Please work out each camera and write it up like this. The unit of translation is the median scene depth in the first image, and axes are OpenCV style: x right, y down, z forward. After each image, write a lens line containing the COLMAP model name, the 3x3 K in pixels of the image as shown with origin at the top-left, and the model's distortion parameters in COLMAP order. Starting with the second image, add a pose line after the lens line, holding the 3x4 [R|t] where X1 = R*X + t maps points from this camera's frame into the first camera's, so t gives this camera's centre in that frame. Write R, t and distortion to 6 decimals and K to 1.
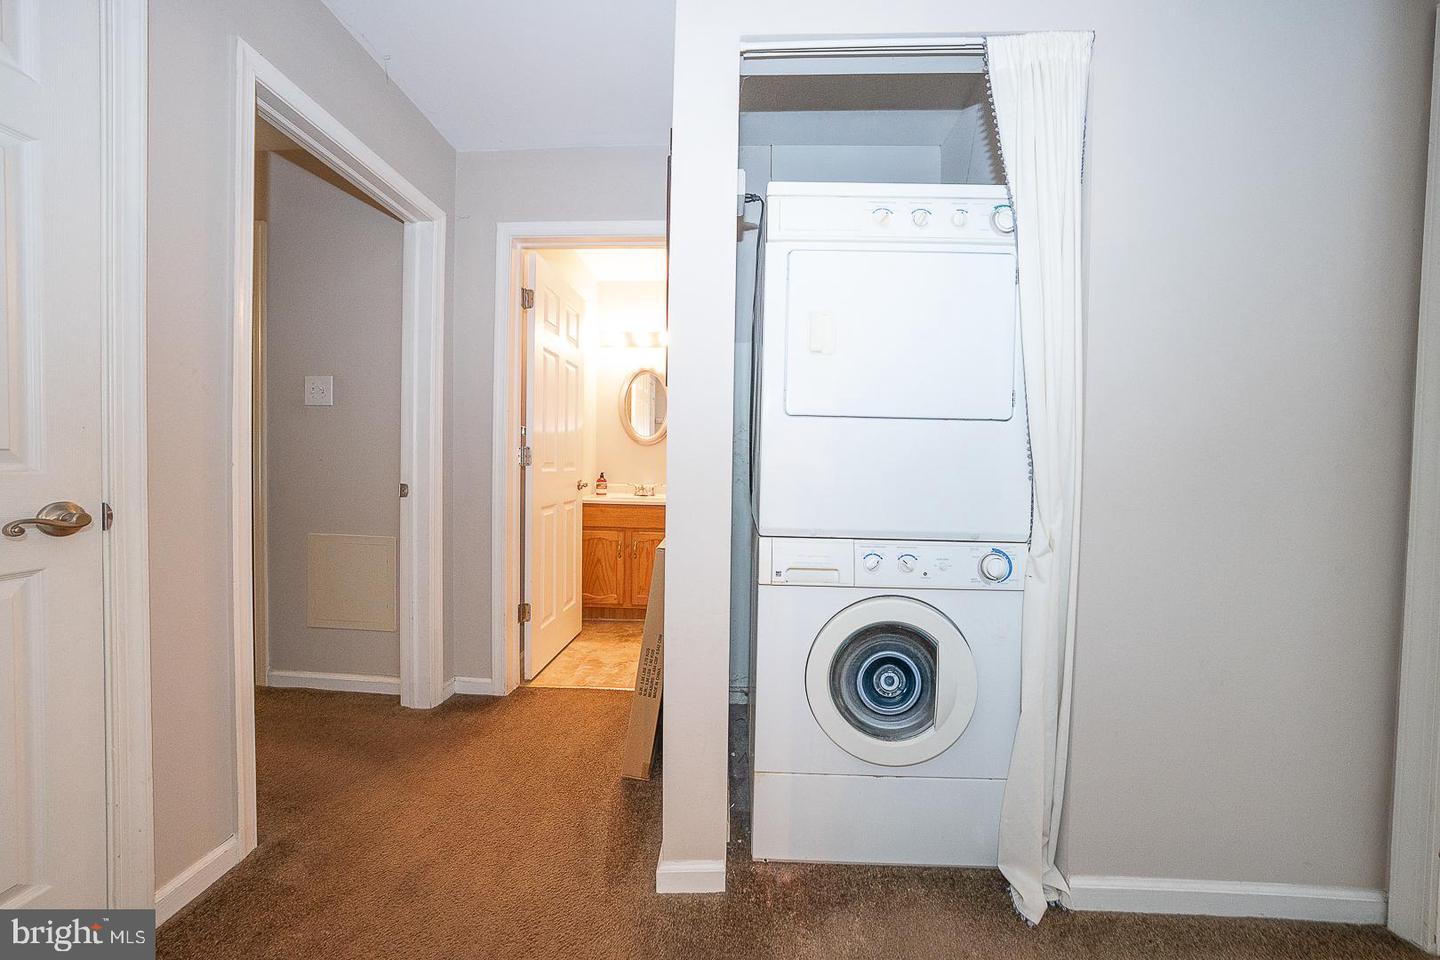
lens RADIAL K [[508.5, 0, 723.2], [0, 508.5, 477.9], [0, 0, 1]] dist [-0.000113, 0.000010]
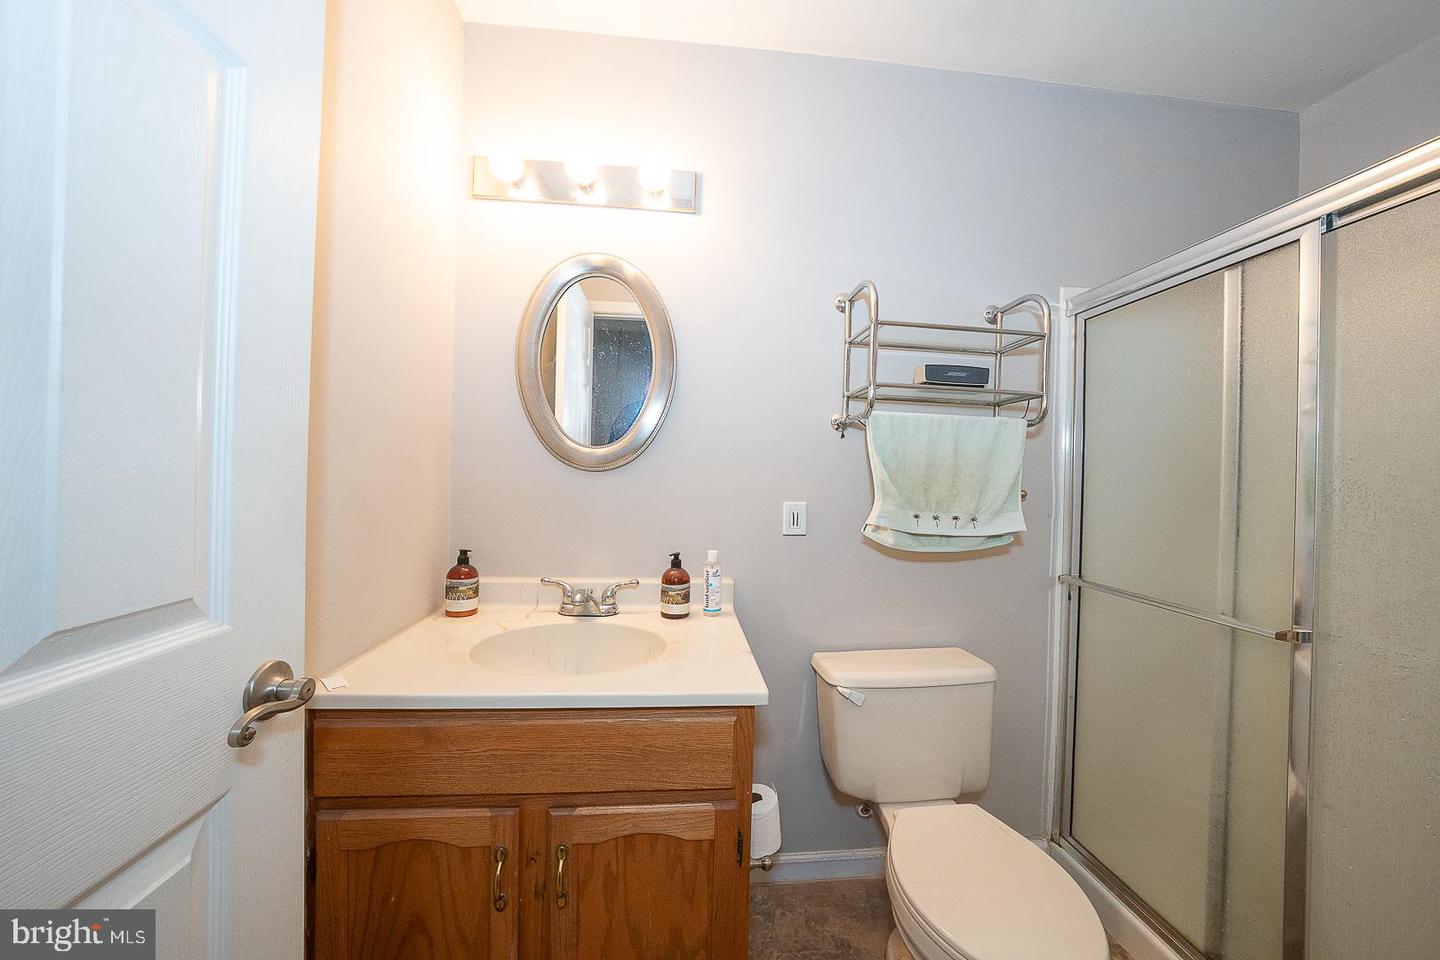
lens RADIAL K [[508.5, 0, 718.5], [0, 508.5, 478.8], [0, 0, 1]] dist [-0.000113, 0.000010]
pose [[0.991836, 0.007810, 0.127281, -0.126119], [-0.006264, 0.999902, -0.012545, -0.061606], [-0.127367, 0.011645, 0.991787, 0.715997]]
